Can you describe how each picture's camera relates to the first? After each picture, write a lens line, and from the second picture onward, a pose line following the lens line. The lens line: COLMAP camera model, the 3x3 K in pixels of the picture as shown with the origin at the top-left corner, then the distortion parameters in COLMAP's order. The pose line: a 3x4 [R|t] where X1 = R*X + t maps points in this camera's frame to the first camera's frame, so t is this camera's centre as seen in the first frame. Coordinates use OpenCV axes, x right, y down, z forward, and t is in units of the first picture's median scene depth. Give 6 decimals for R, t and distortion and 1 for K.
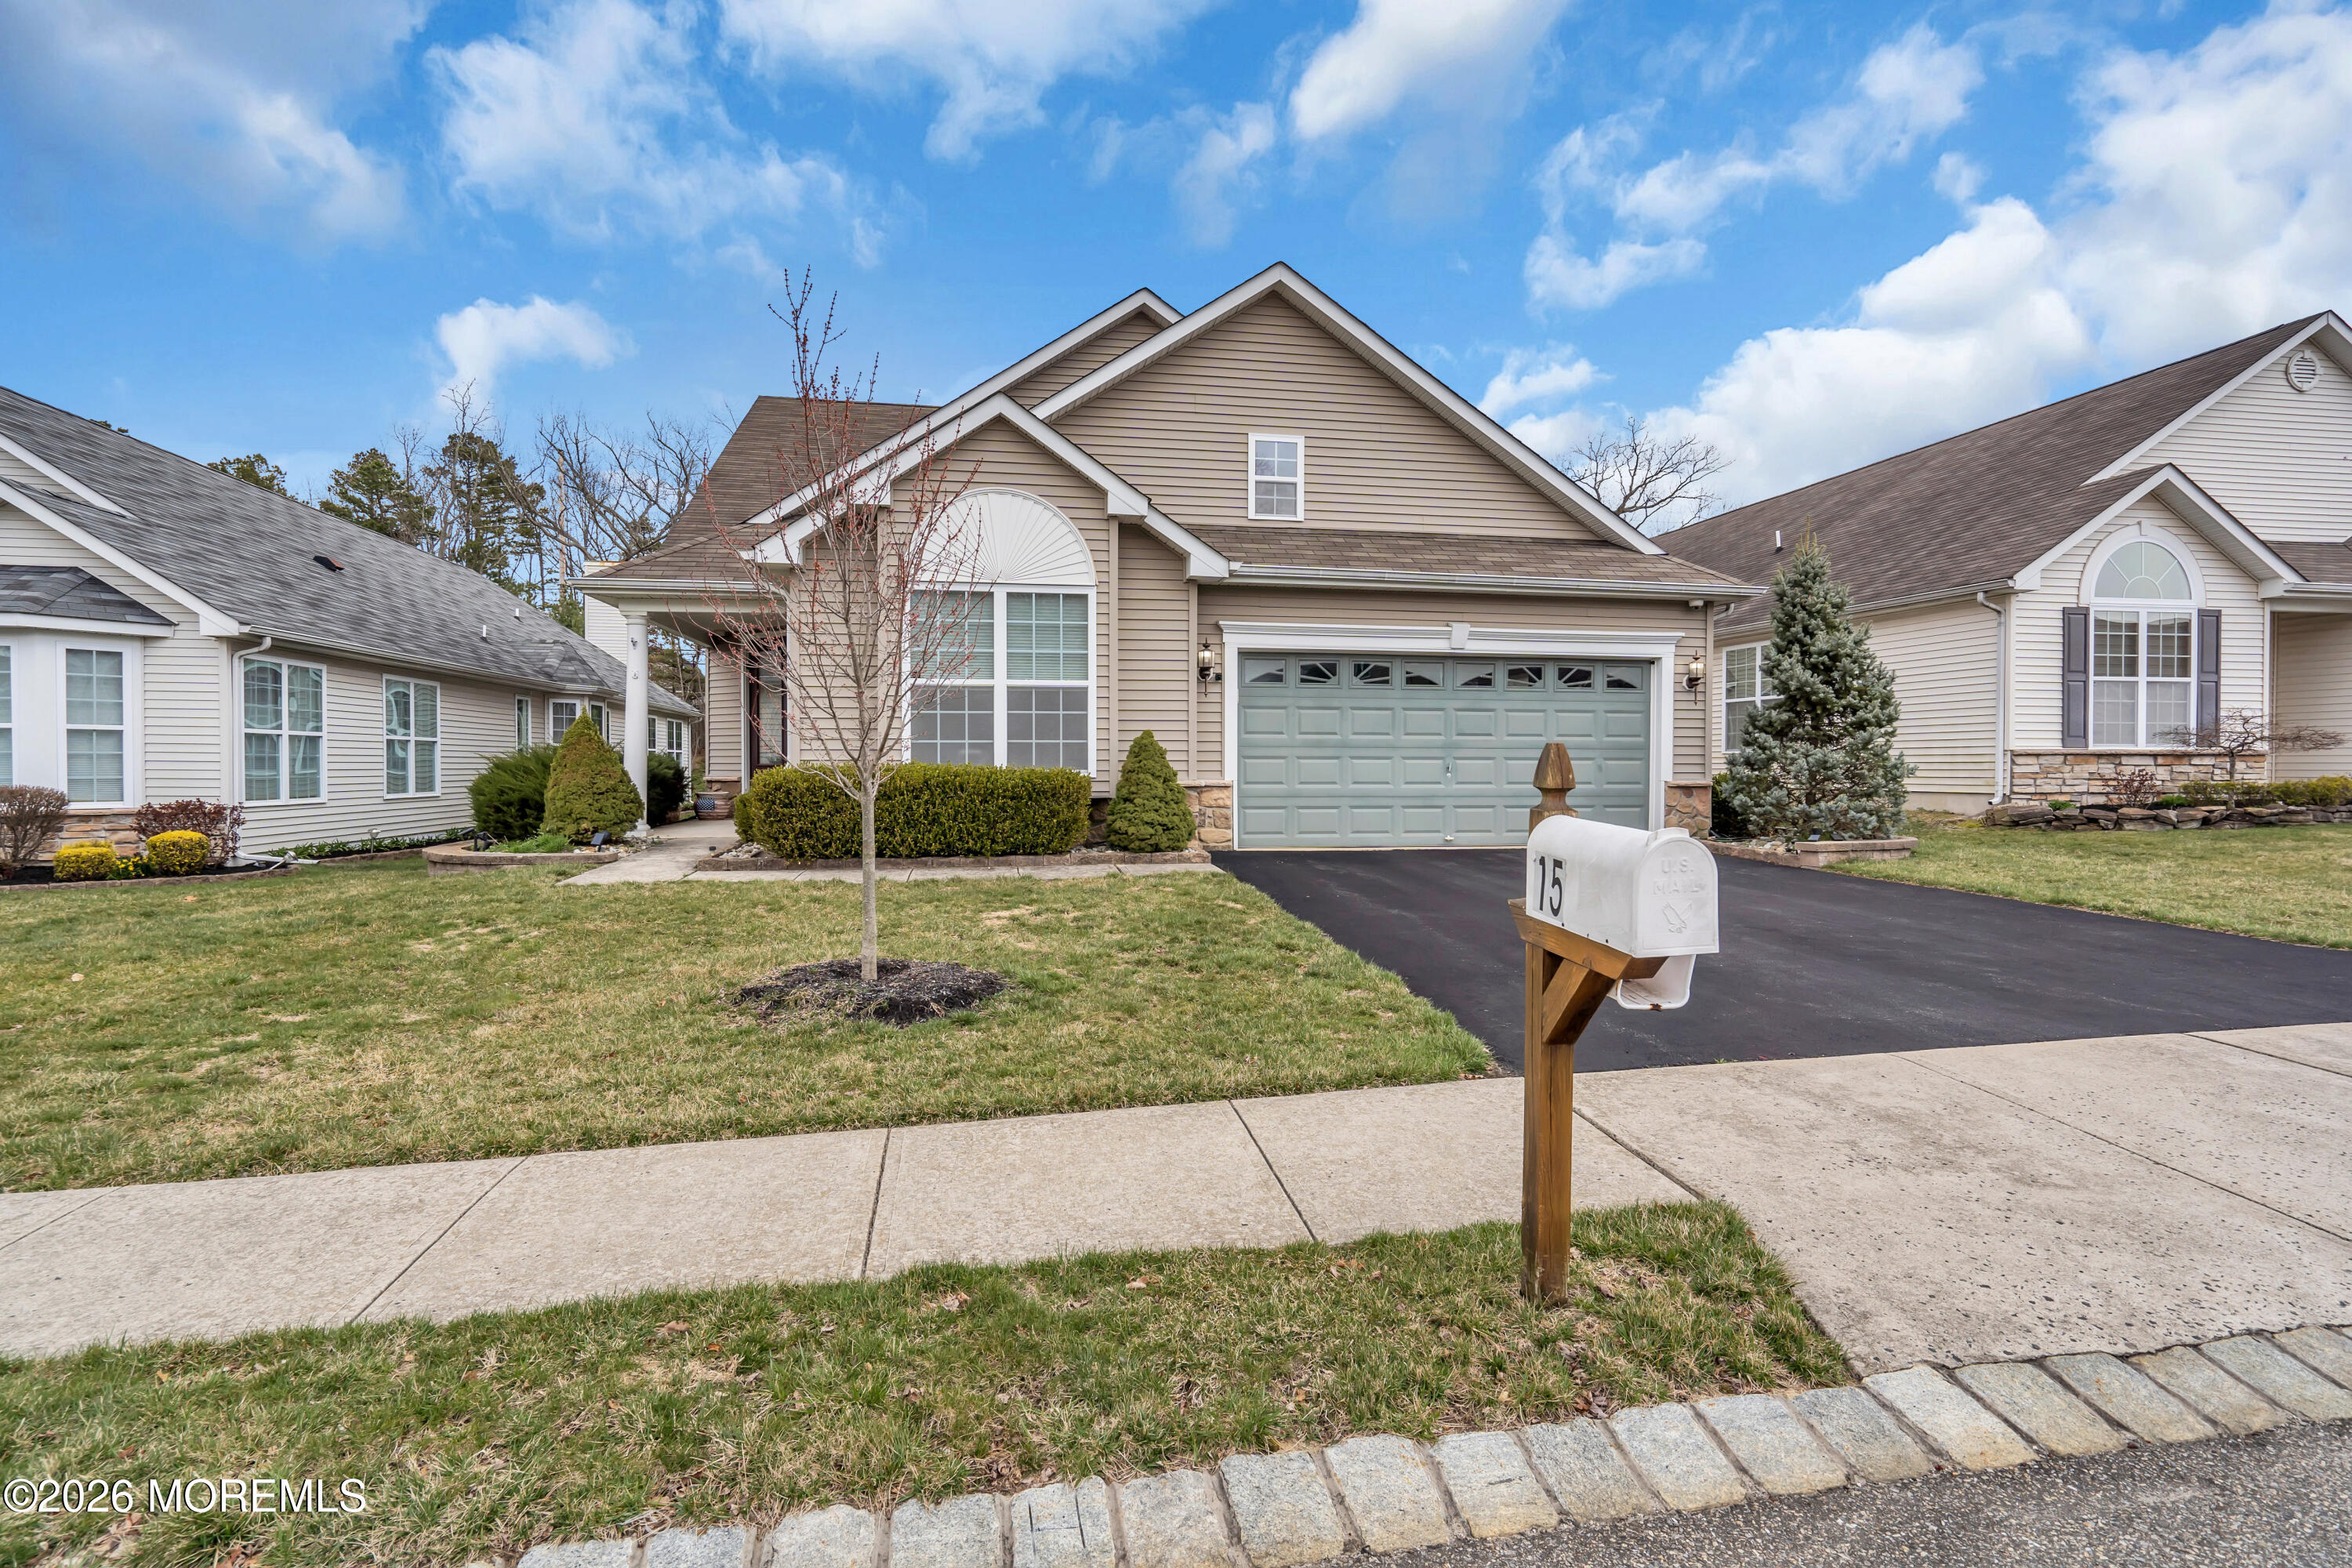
lens RADIAL K [[1067.3, 0, 1177.6], [0, 1067.3, 781.8], [0, 0, 1]] dist [-0.003901, 0.004010]
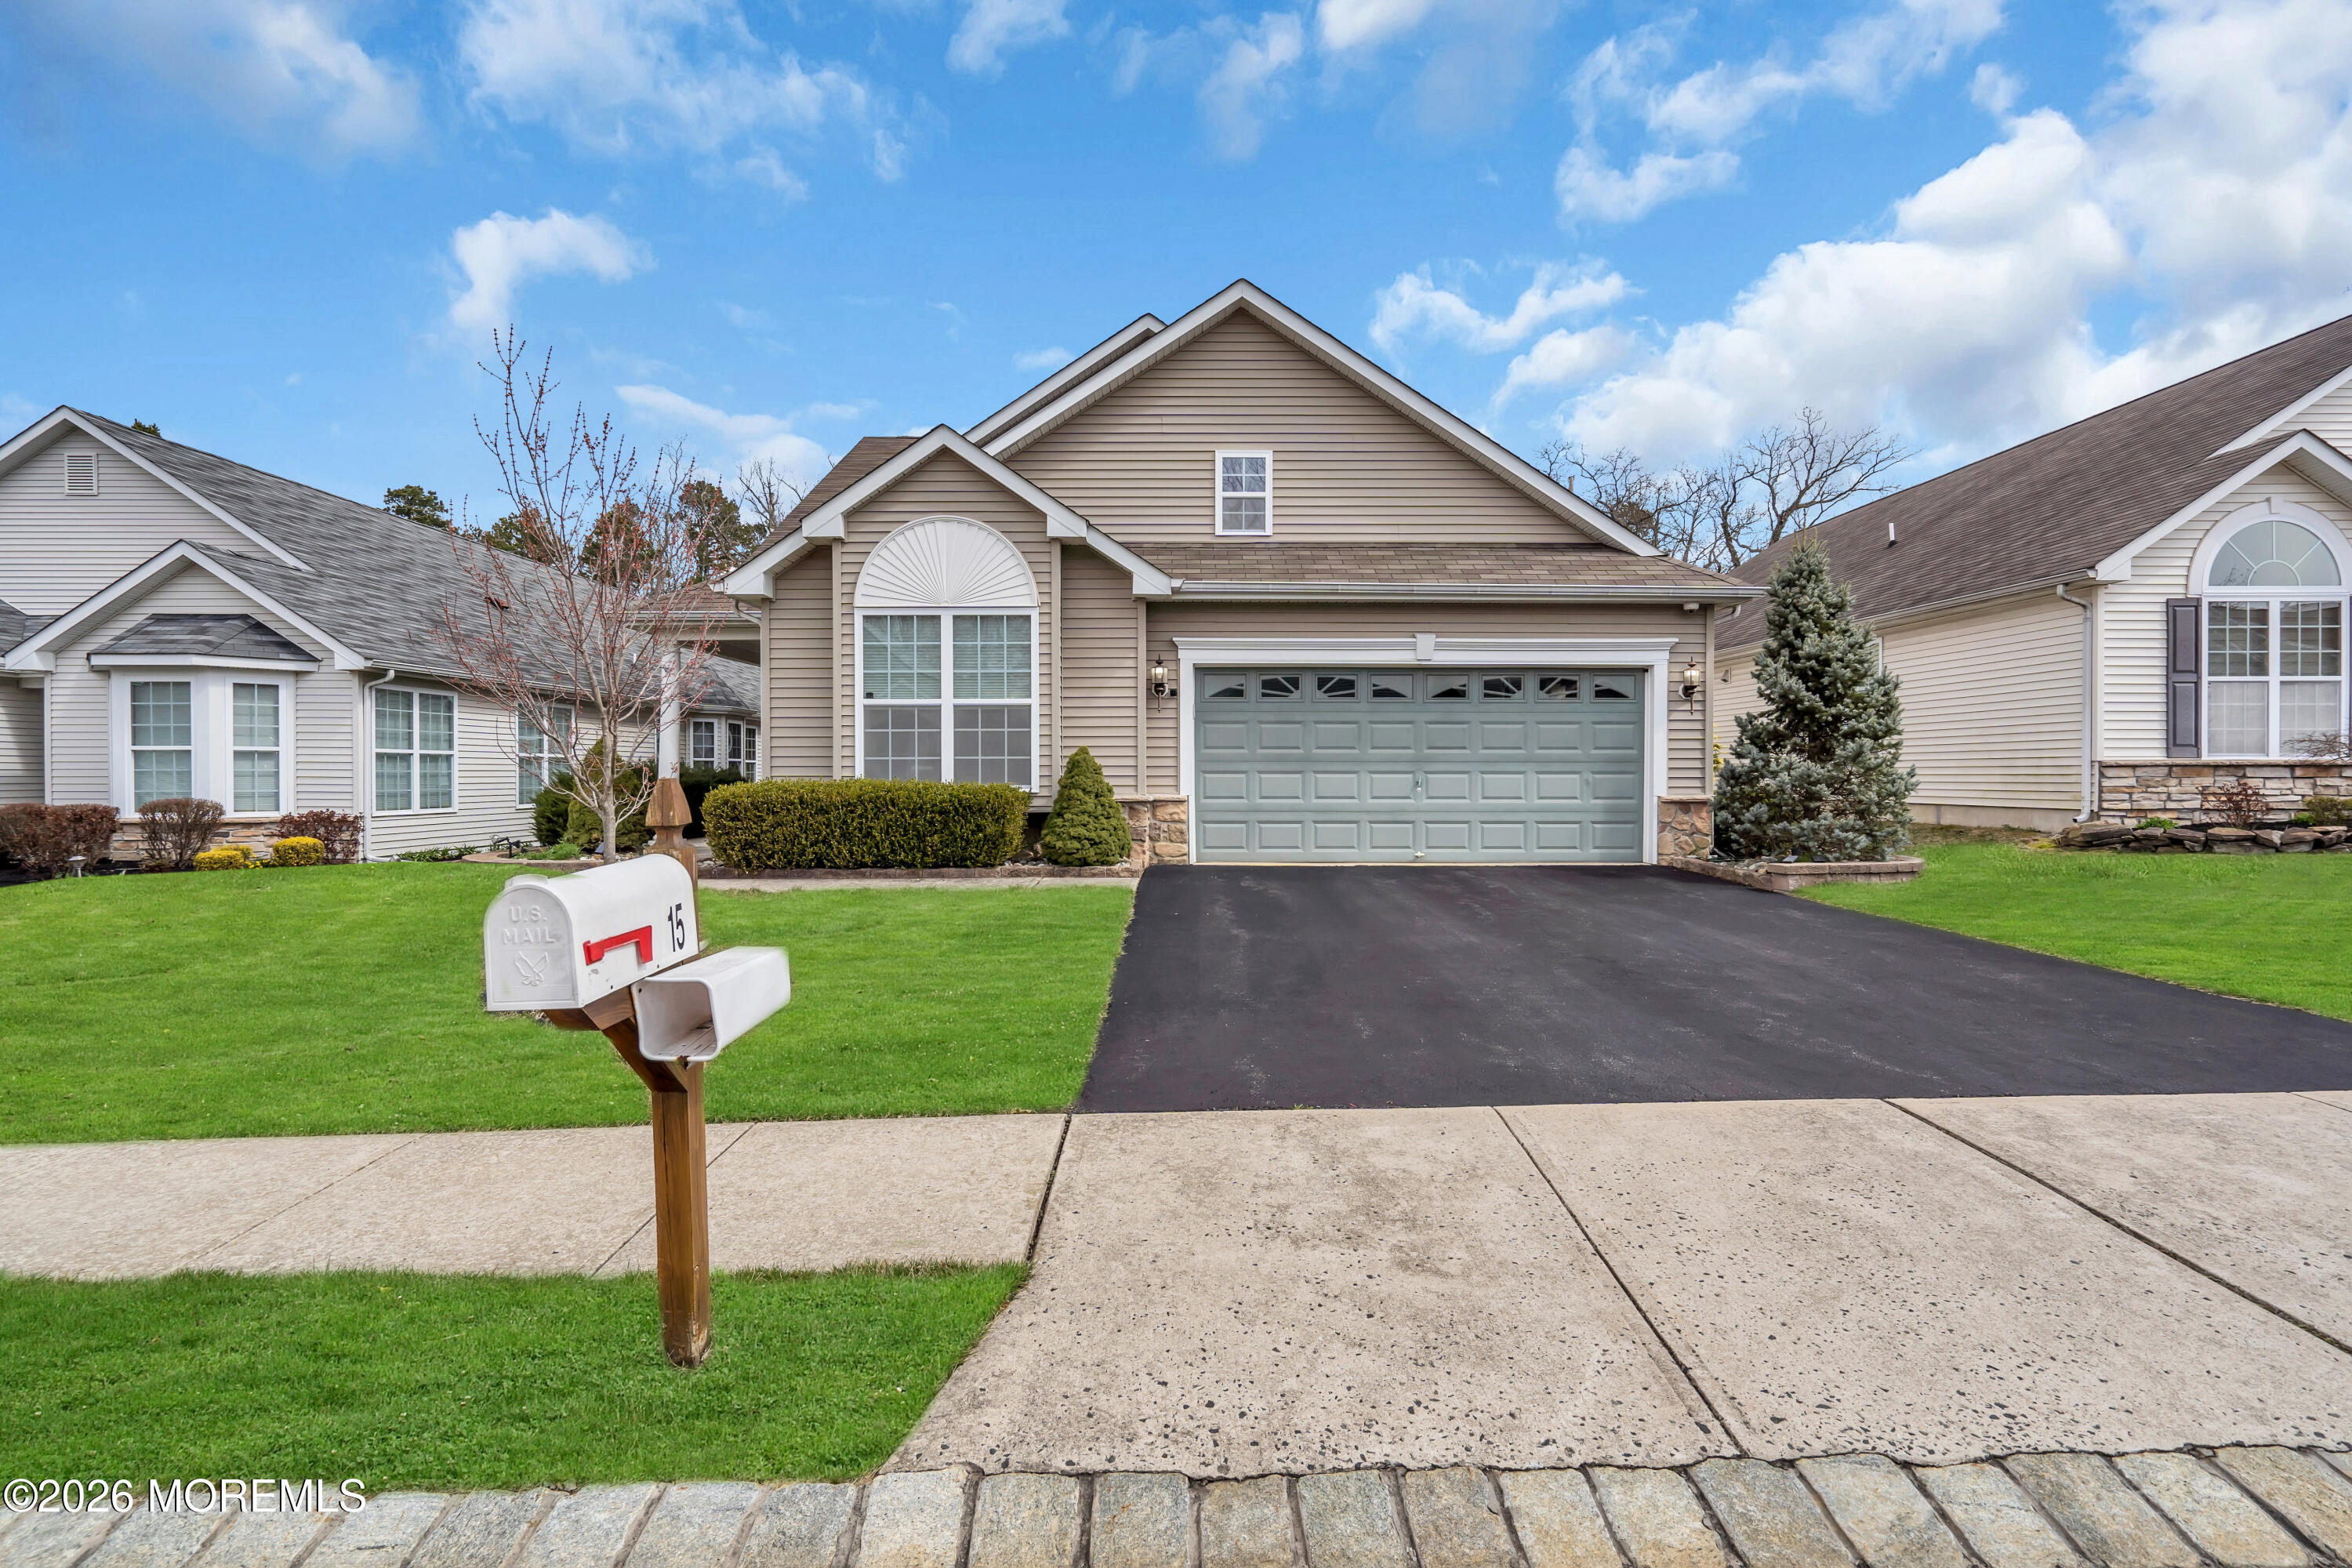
lens RADIAL K [[1038.3, 0, 1186.5], [0, 1038.3, 781.1], [0, 0, 1]] dist [-0.001781, 0.000976]
pose [[0.987130, -0.000927, -0.159915, 0.197341], [-0.000617, 0.999954, -0.009606, -0.005027], [0.159917, 0.009581, 0.987084, 0.030242]]
